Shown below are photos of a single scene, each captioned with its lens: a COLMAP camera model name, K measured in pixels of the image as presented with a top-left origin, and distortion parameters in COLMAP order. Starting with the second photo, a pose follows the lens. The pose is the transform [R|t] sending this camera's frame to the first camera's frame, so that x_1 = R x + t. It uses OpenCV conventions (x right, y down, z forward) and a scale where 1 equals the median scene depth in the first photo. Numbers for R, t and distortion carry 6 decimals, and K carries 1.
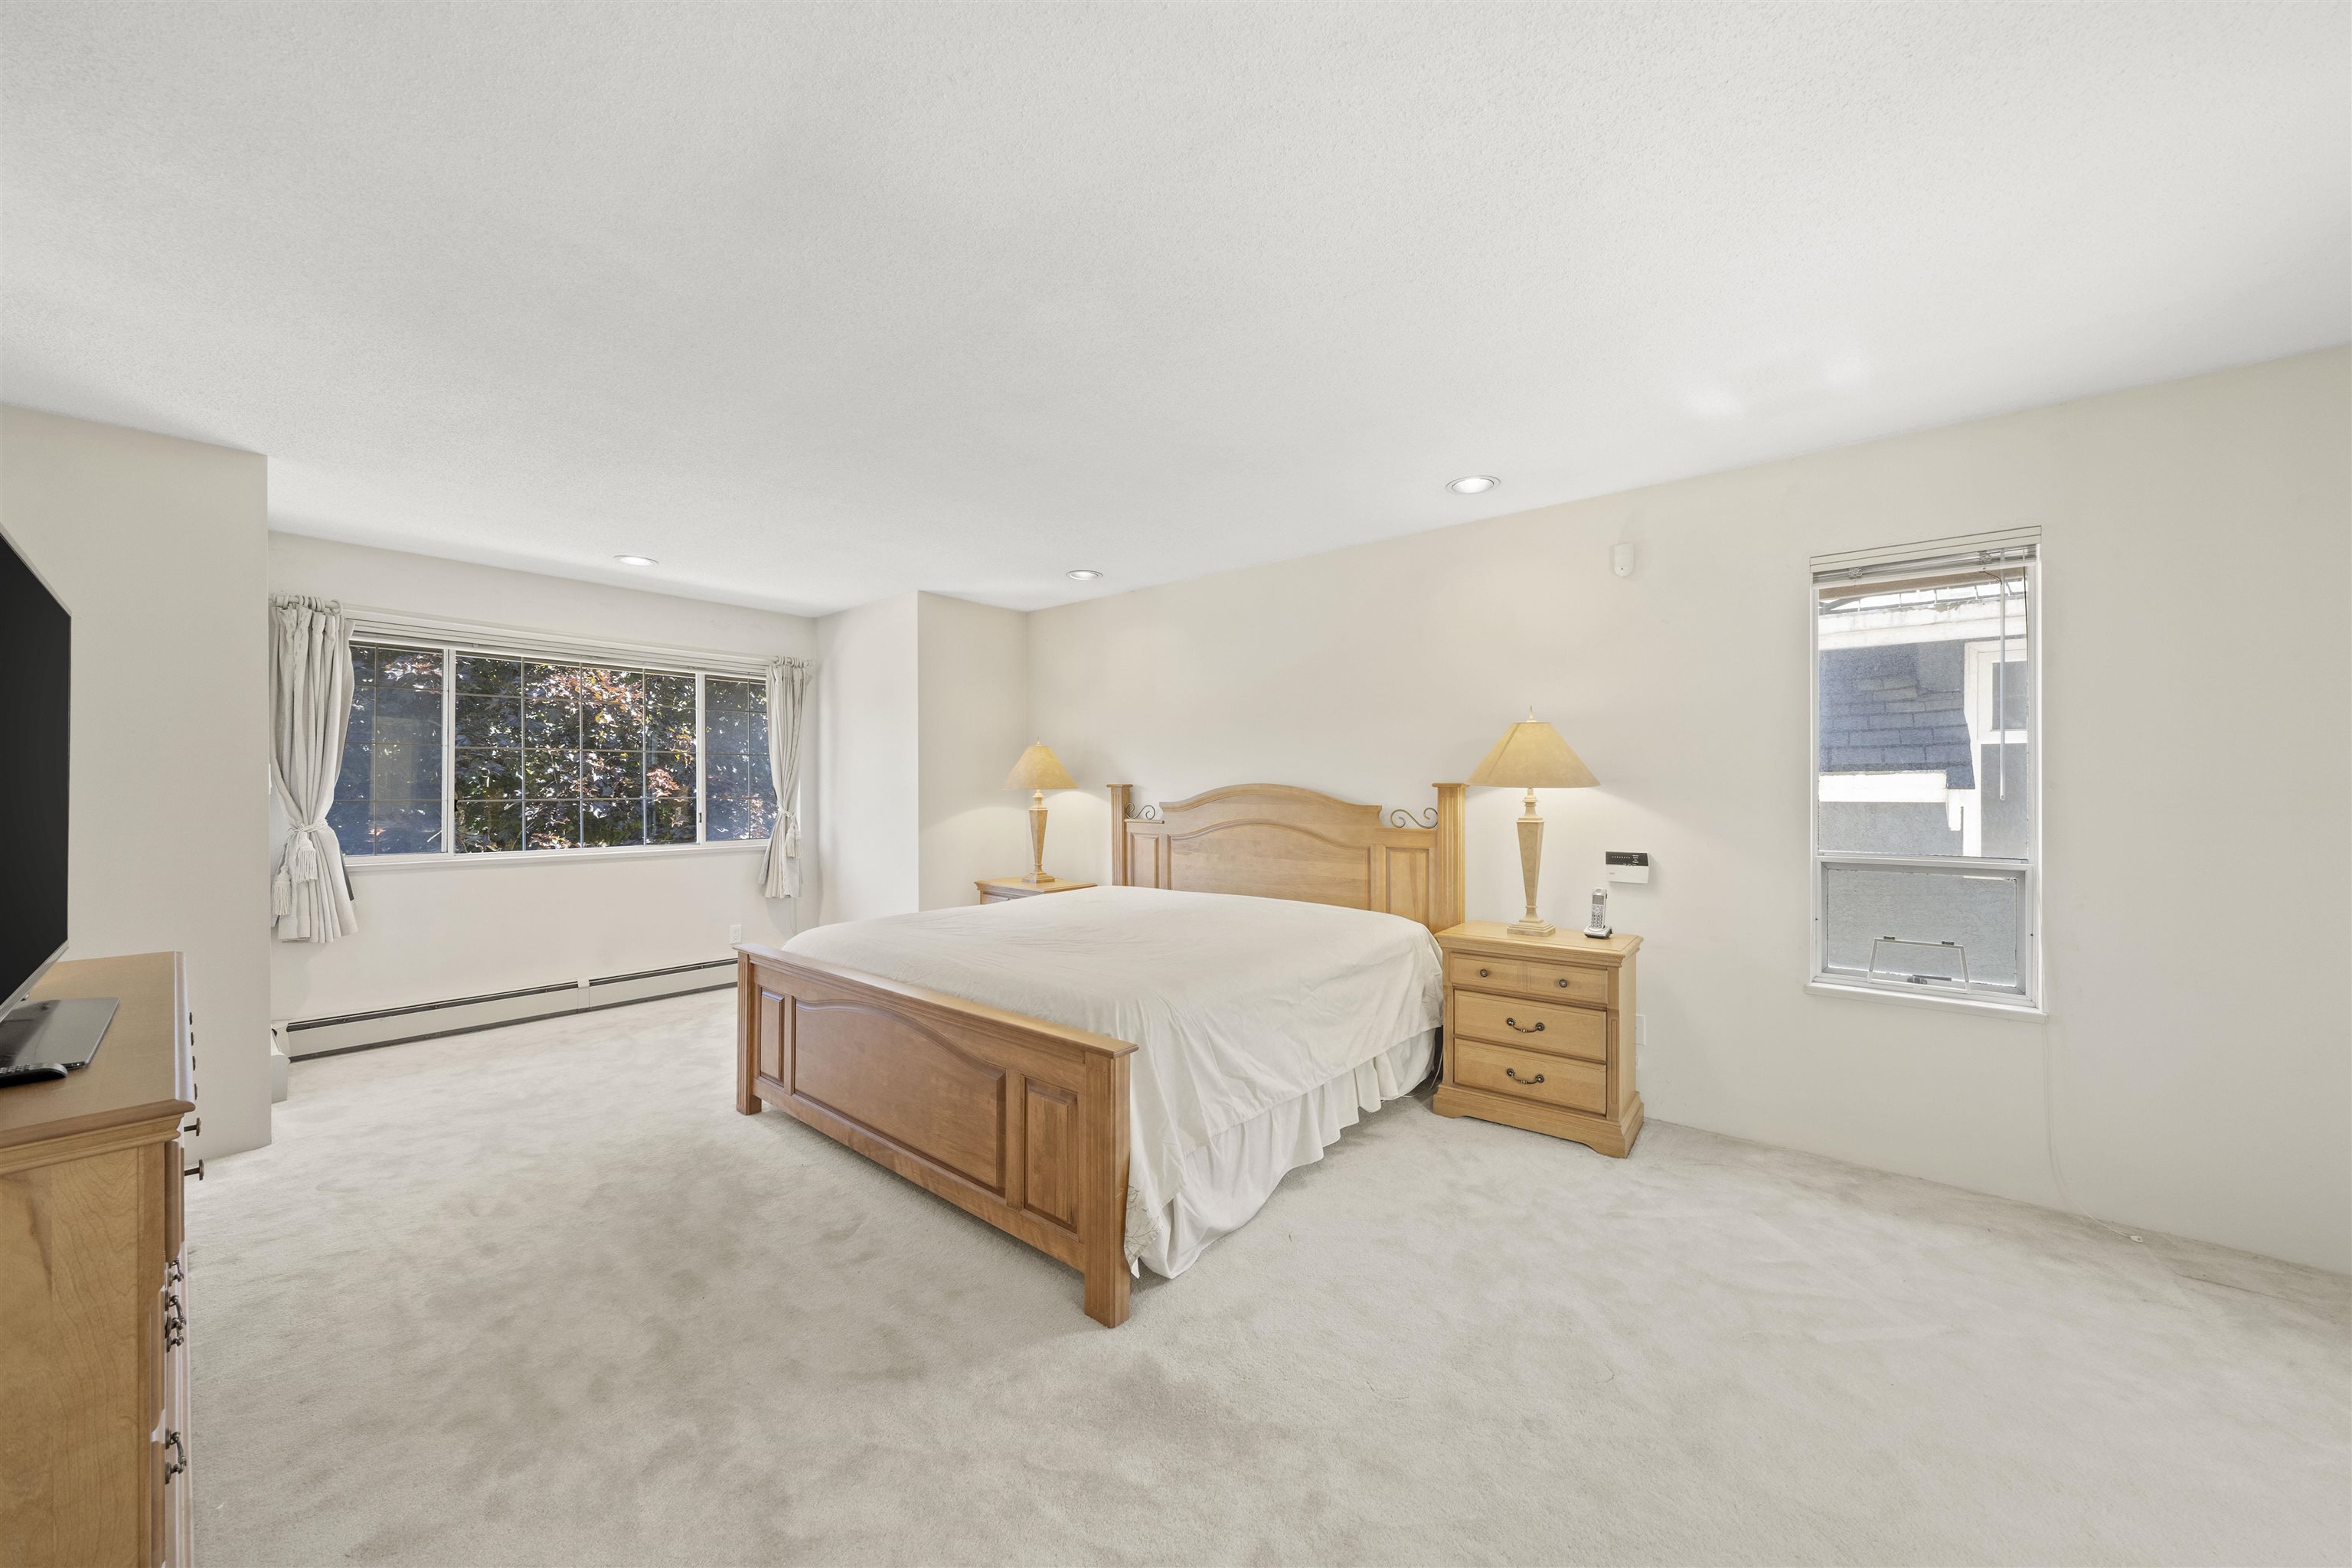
lens RADIAL K [[828.2, 0, 1161.0], [0, 828.2, 790.5], [0, 0, 1]] dist [-0.007193, 0.000190]
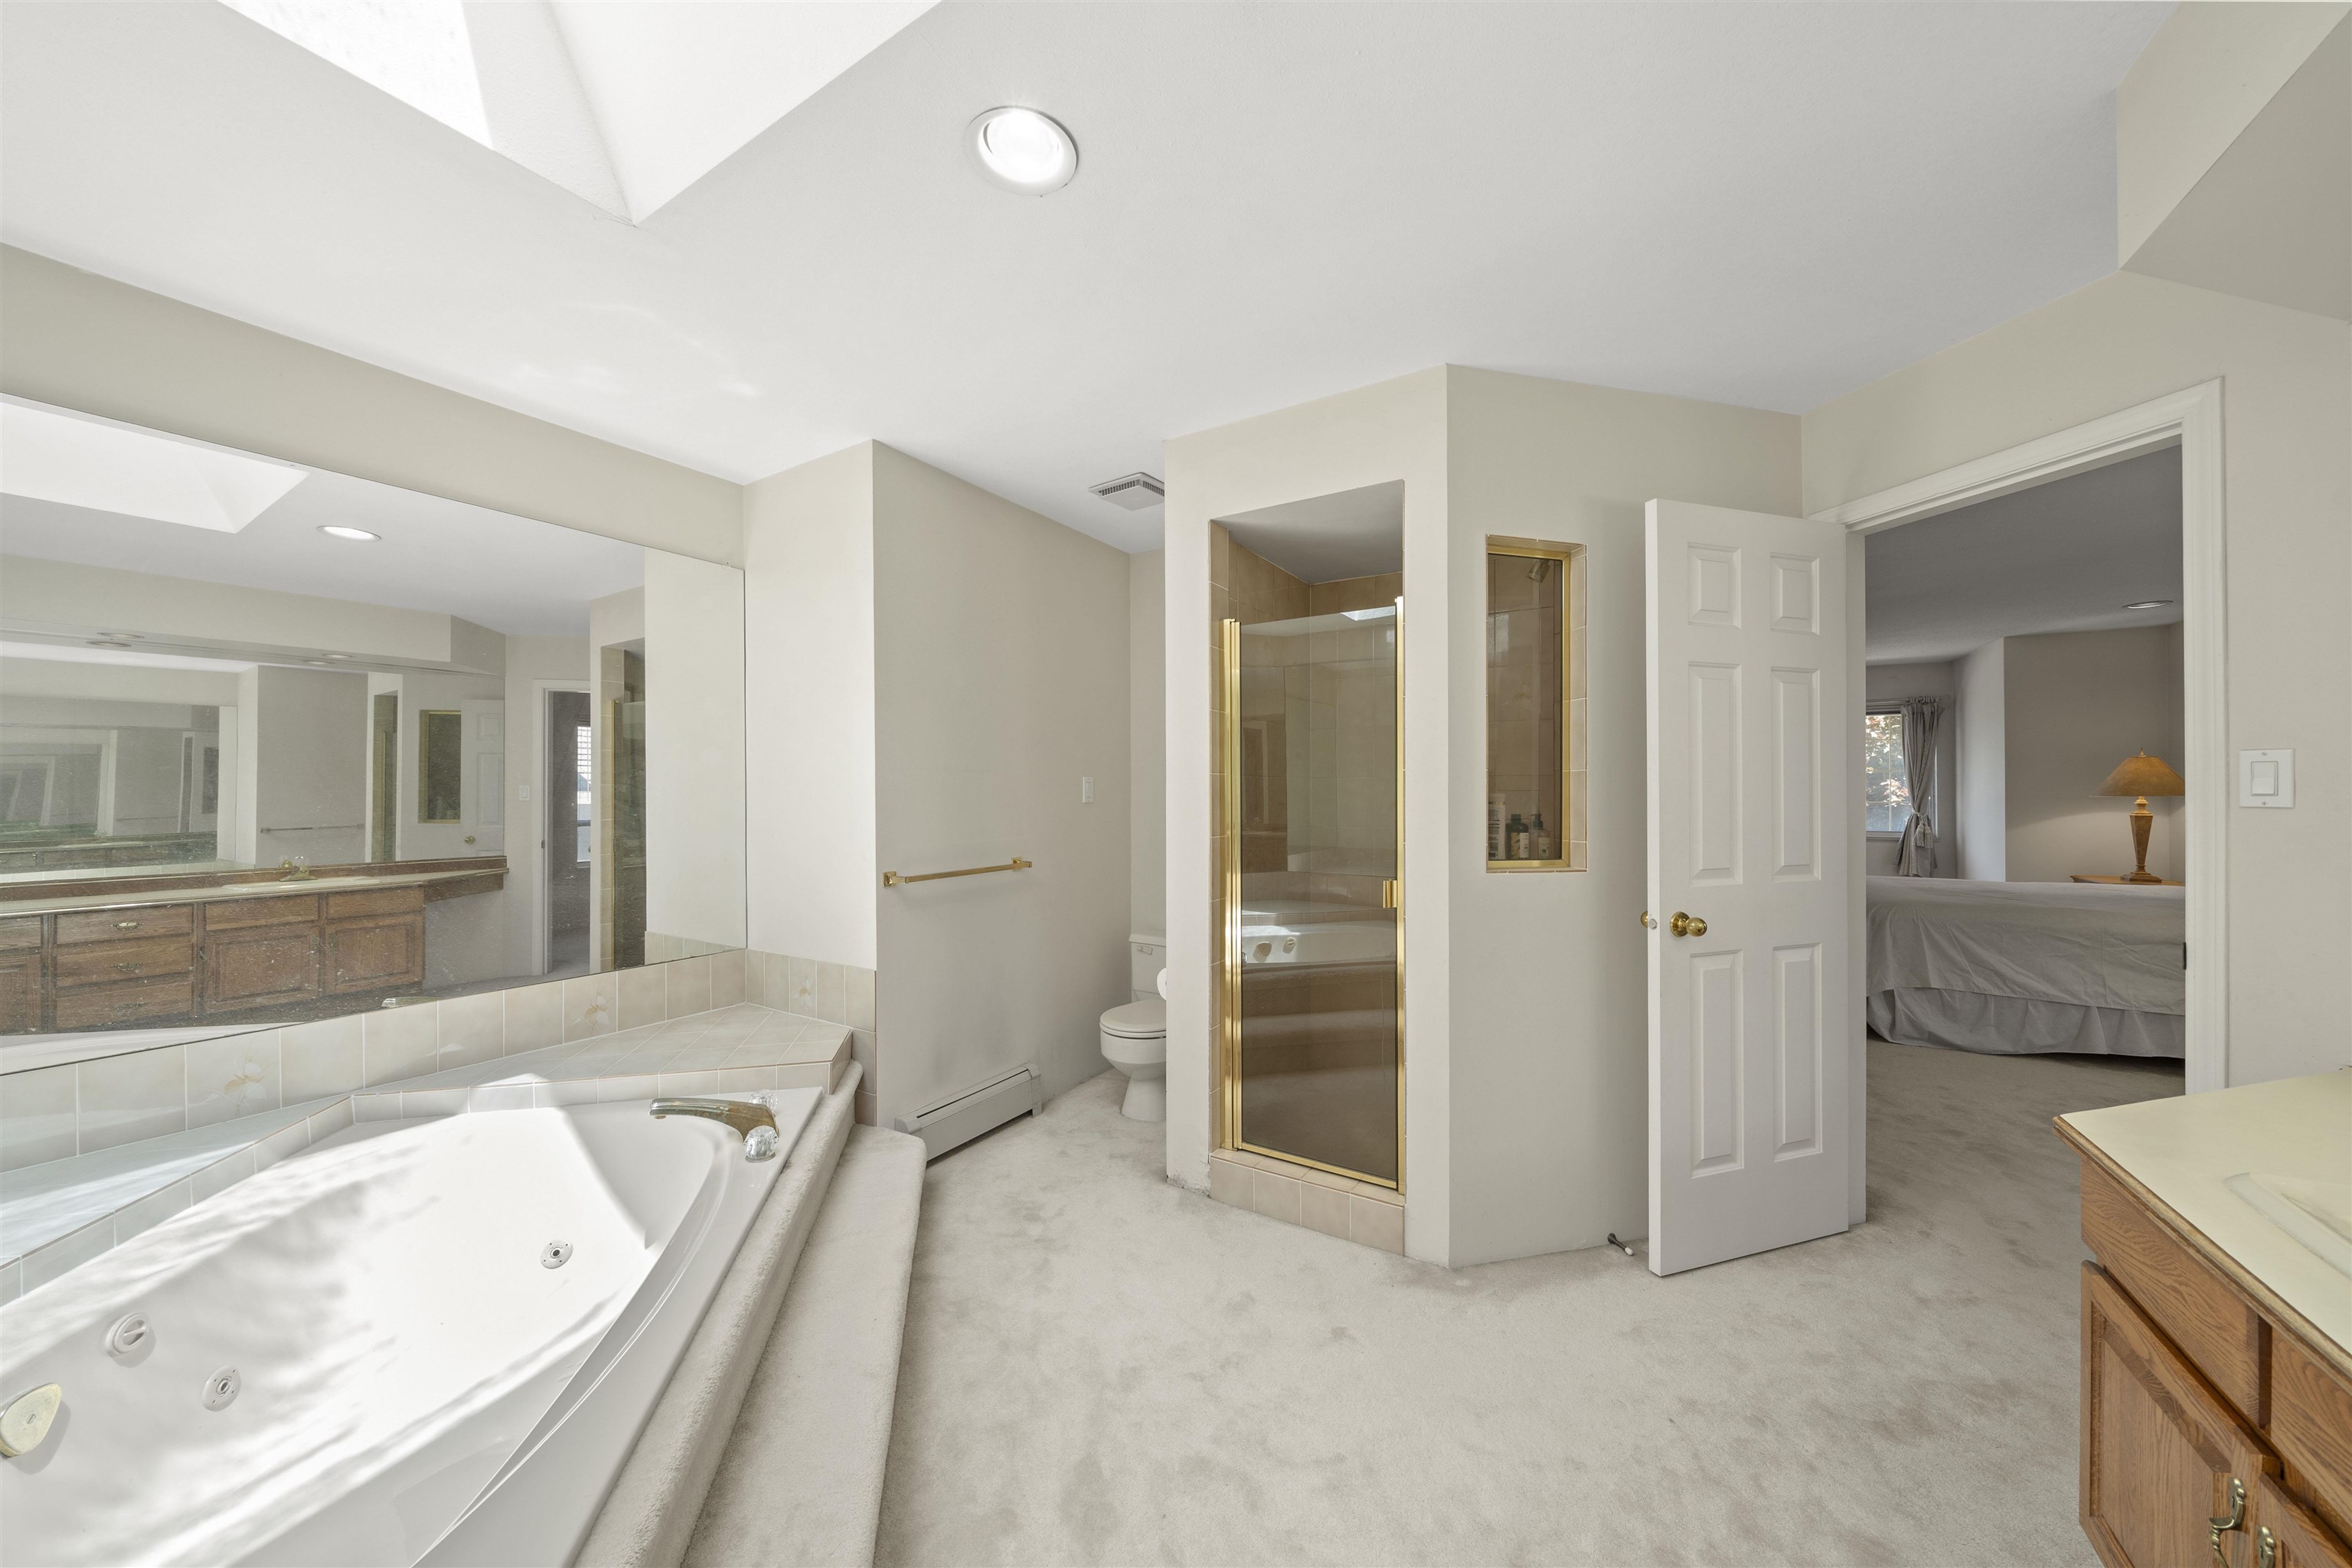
lens RADIAL K [[828.2, 0, 1167.6], [0, 828.2, 785.6], [0, 0, 1]] dist [-0.007193, 0.000190]
pose [[0.166101, -0.012467, -0.986030, 0.877731], [0.002236, 0.999922, -0.012266, -0.006610], [0.986106, -0.000168, 0.166116, -0.554839]]
